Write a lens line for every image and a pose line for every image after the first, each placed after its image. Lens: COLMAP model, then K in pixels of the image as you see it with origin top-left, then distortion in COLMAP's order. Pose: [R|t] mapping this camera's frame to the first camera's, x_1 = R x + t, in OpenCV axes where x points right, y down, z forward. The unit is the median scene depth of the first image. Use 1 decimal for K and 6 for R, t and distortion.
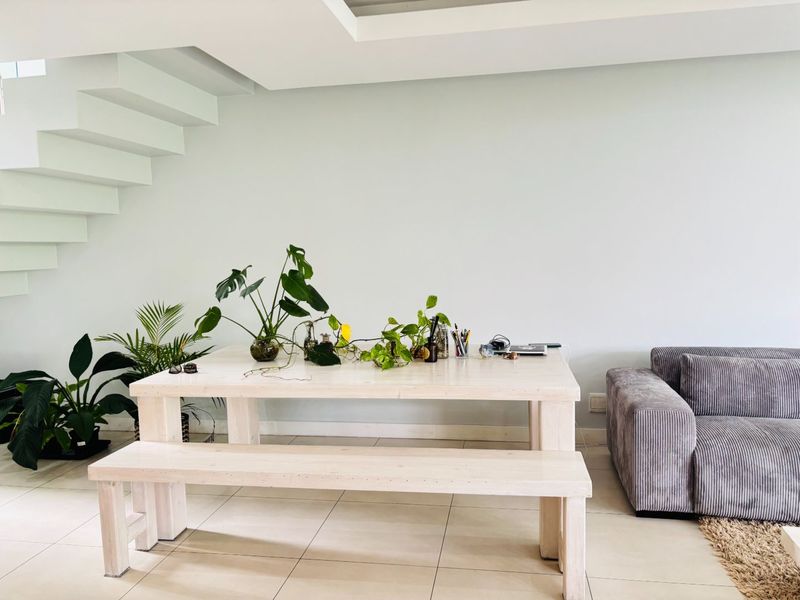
lens RADIAL K [[604.8, 0, 400.0], [0, 604.8, 300.0], [0, 0, 1]] dist [0.026992, -0.002922]
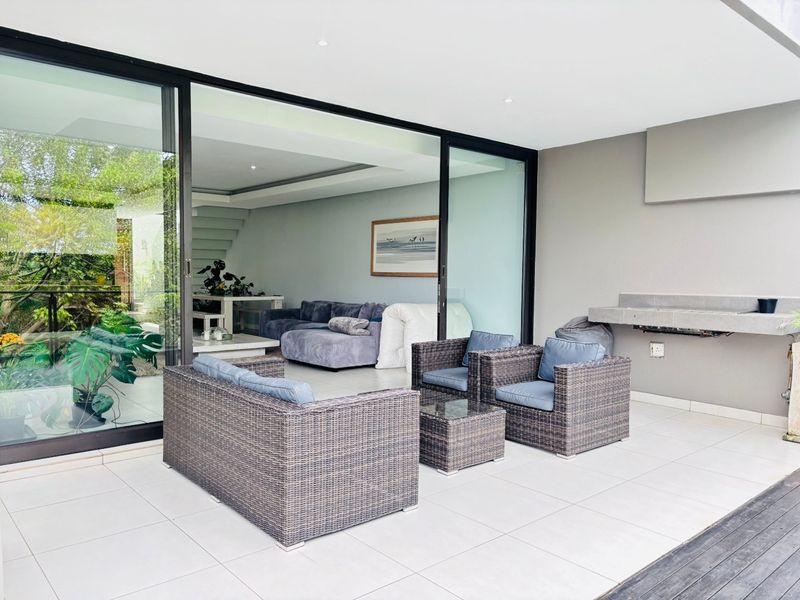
lens RADIAL K [[604.8, 0, 400.0], [0, 604.8, 300.0], [0, 0, 1]] dist [0.026992, -0.002922]
pose [[0.780912, 0.063236, -0.621432, 2.757407], [-0.093642, 0.995471, -0.016376, 0.093578], [0.617582, 0.070980, 0.783297, -1.032387]]
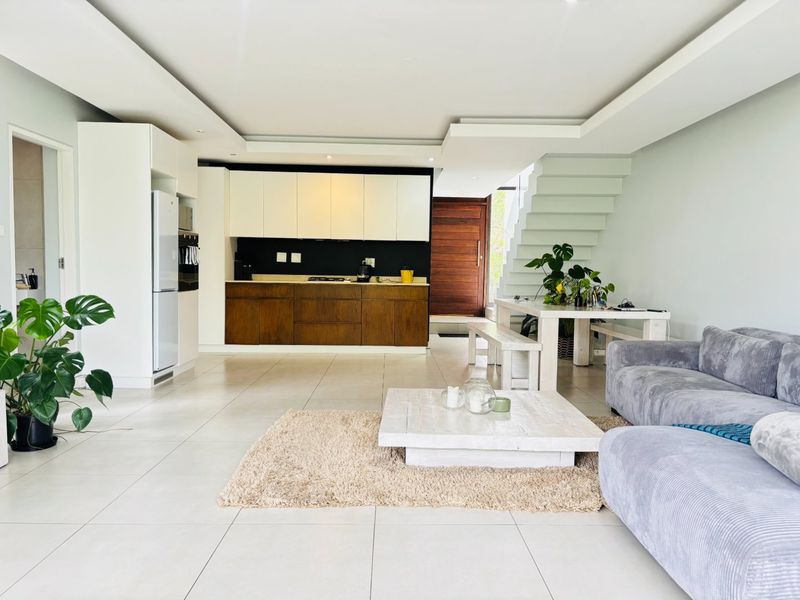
lens RADIAL K [[604.8, 0, 400.0], [0, 604.8, 300.0], [0, 0, 1]] dist [0.026992, -0.002922]
pose [[0.193187, 0.082575, -0.977681, 1.673260], [-0.111806, 0.991814, 0.061677, 0.029523], [0.974771, 0.097396, 0.200838, 0.100872]]
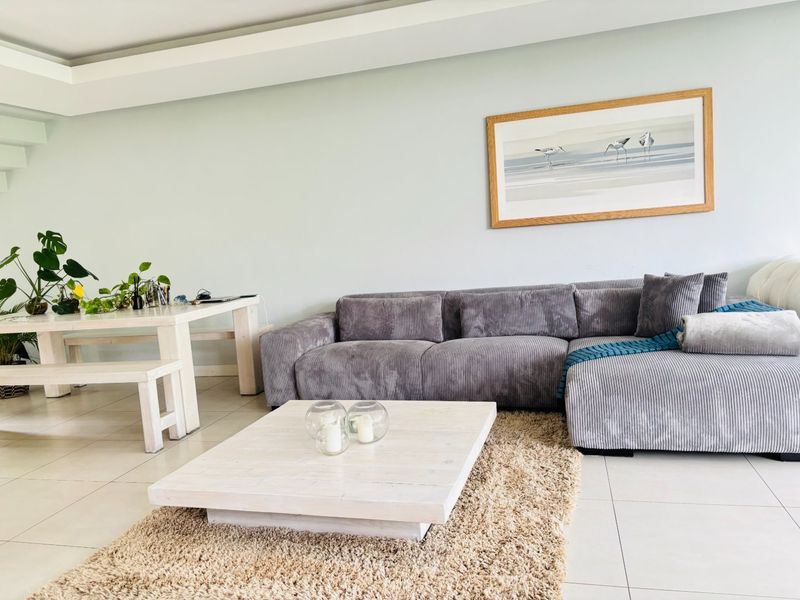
lens RADIAL K [[604.8, 0, 400.0], [0, 604.8, 300.0], [0, 0, 1]] dist [0.026992, -0.002922]
pose [[0.994263, -0.042128, -0.098314, 0.762573], [0.043843, 0.998921, 0.015350, 0.083017], [0.097561, -0.019572, 0.995037, -0.326451]]
